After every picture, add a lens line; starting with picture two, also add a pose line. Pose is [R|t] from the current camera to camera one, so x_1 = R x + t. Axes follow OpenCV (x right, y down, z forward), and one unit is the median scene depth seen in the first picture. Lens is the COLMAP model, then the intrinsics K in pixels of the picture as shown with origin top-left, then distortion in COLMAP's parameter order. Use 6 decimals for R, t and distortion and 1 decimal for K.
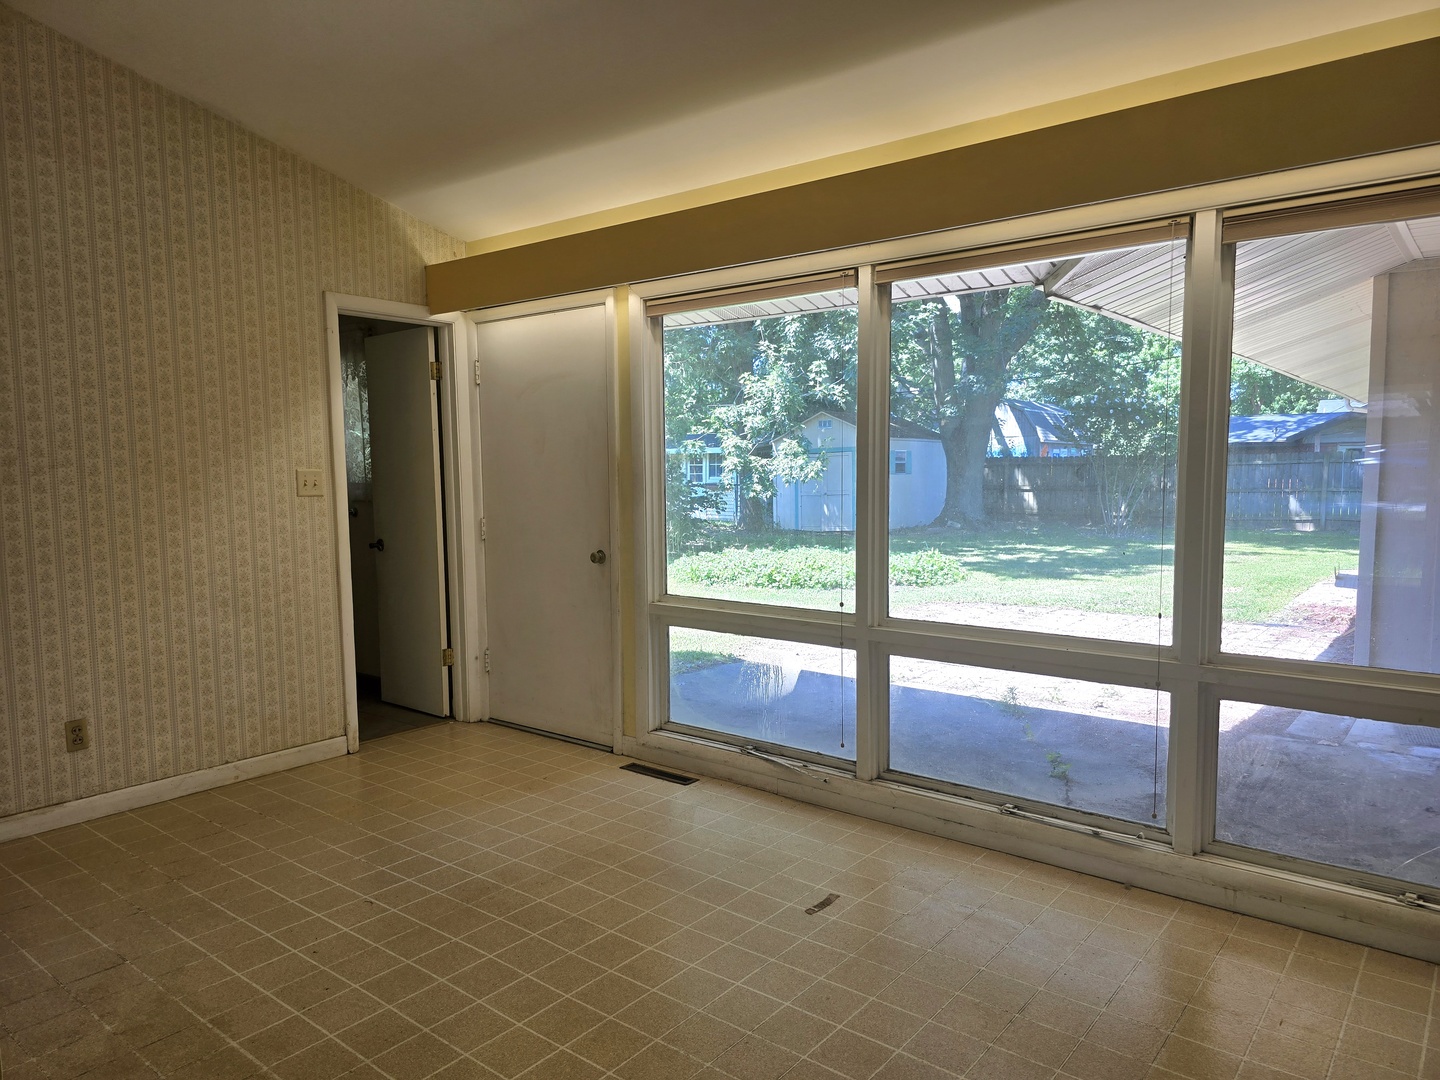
lens RADIAL K [[964.4, 0, 718.2], [0, 964.4, 539.7], [0, 0, 1]] dist [0.014265, -0.010300]
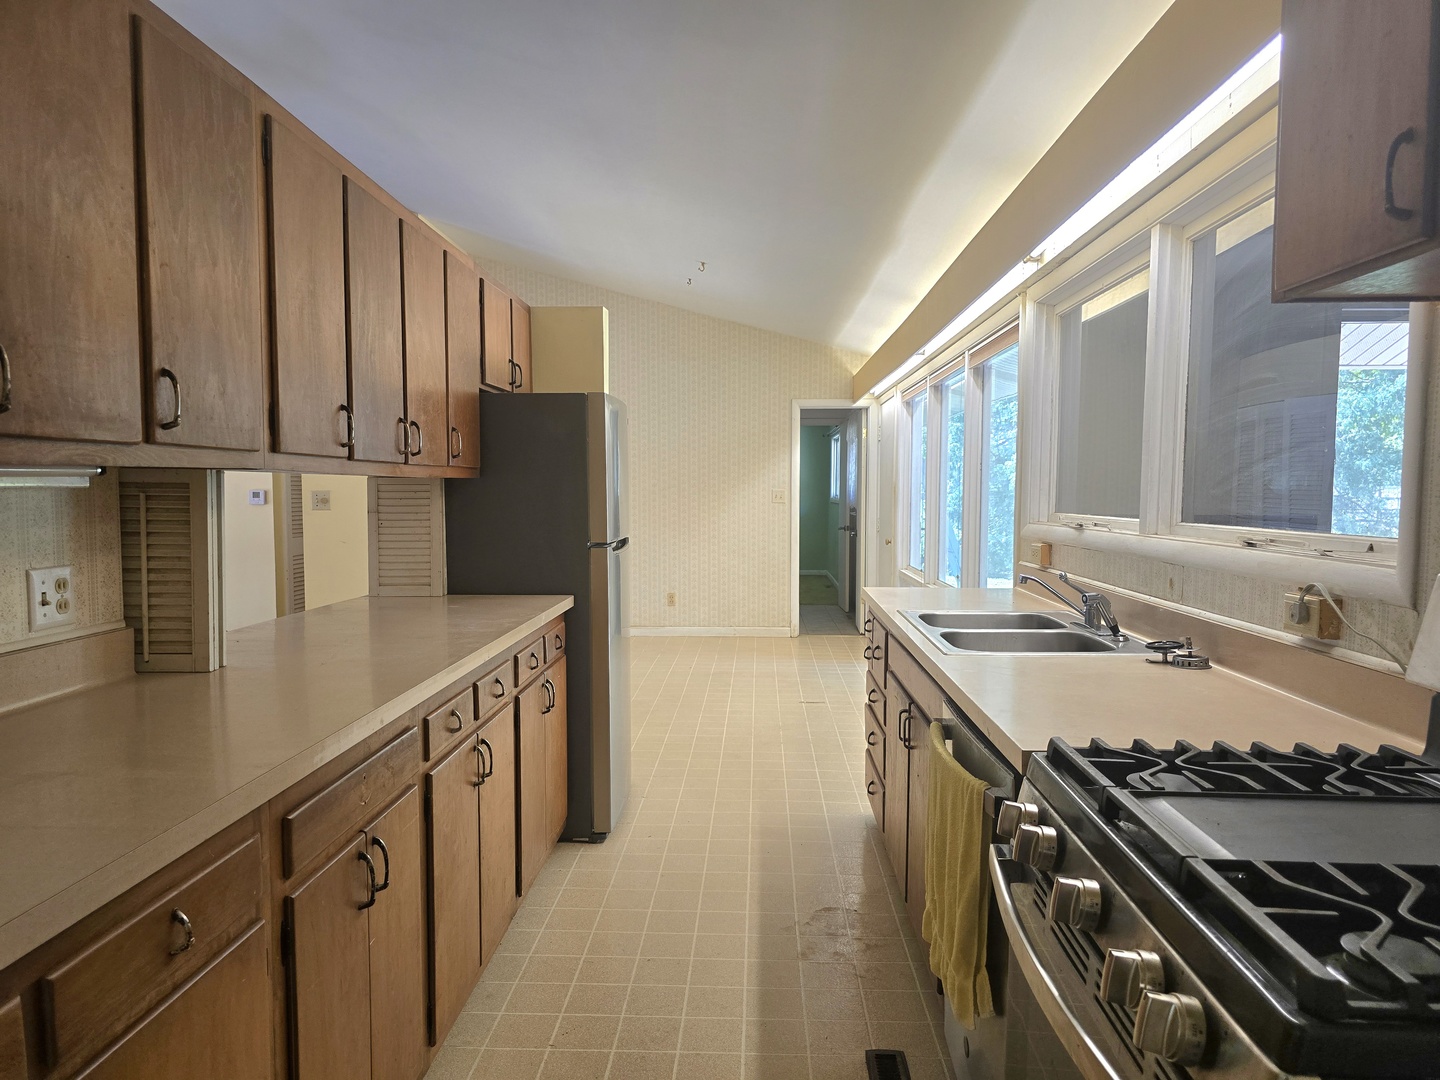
lens RADIAL K [[964.4, 0, 718.7], [0, 964.4, 546.0], [0, 0, 1]] dist [0.014265, -0.010300]
pose [[0.589901, 0.059088, -0.805311, 0.654927], [-0.068705, 0.997375, 0.022853, 0.003798], [0.804548, 0.041848, 0.592412, -0.160172]]
